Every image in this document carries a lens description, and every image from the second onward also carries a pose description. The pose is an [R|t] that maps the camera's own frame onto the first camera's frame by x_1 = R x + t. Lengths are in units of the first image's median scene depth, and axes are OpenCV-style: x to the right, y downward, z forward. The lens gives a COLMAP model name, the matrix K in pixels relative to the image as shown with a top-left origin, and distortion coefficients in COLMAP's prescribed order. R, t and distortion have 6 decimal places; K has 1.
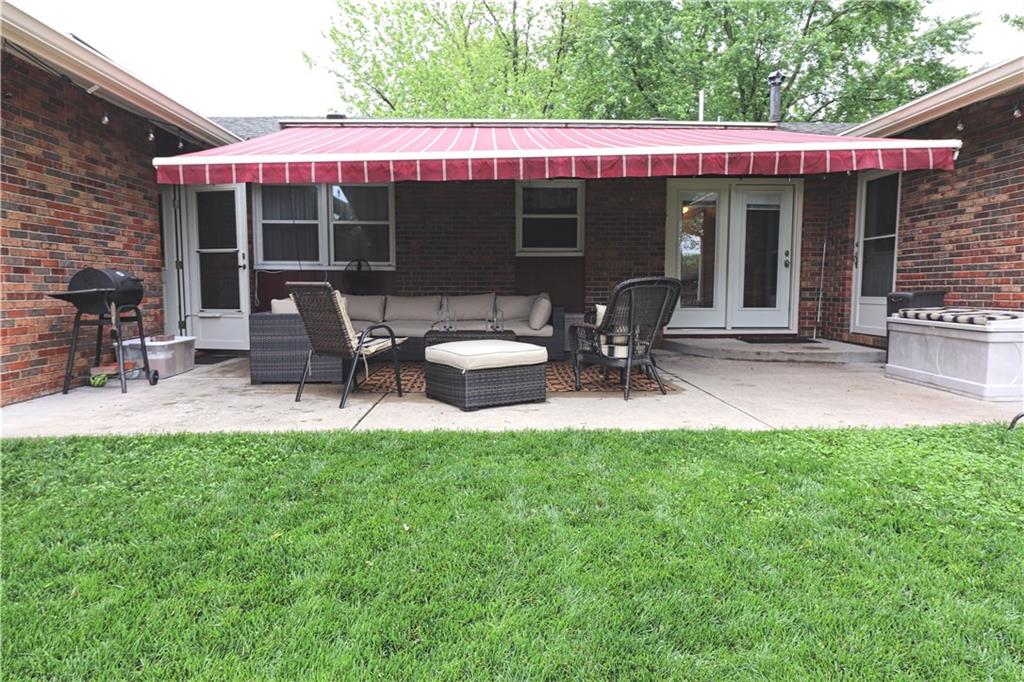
lens RADIAL K [[644.8, 0, 509.5], [0, 644.8, 344.8], [0, 0, 1]] dist [0.008672, -0.004290]
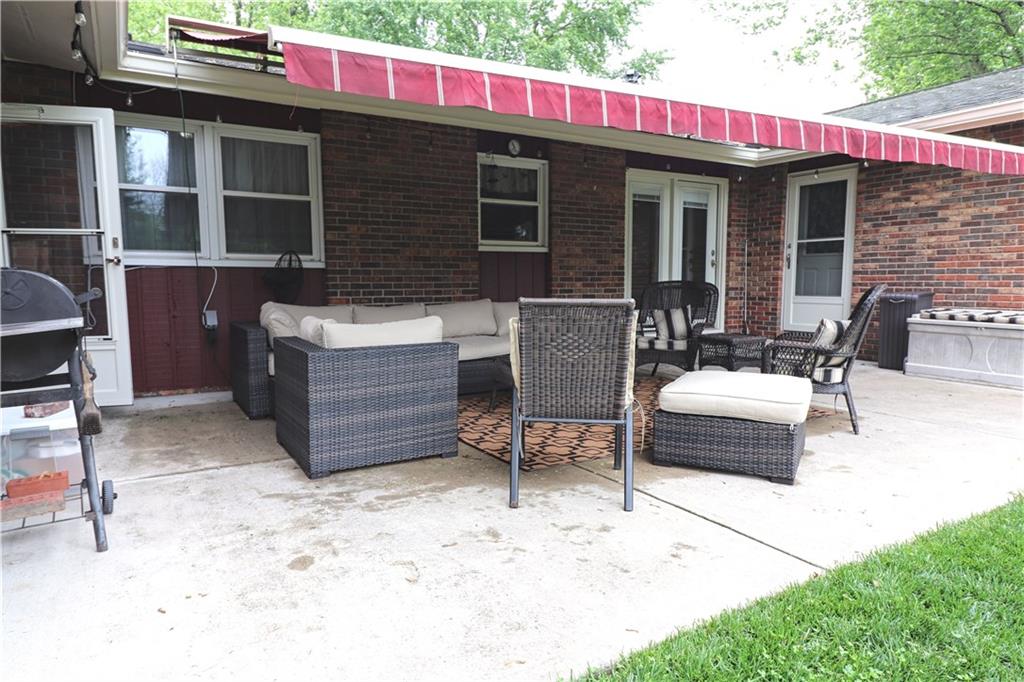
lens RADIAL K [[644.8, 0, 509.5], [0, 644.8, 344.8], [0, 0, 1]] dist [0.008672, -0.004290]
pose [[0.868242, -0.052840, 0.493319, -0.416593], [0.046577, 0.998602, 0.024985, -0.047692], [-0.493949, 0.001285, 0.869490, 0.349736]]
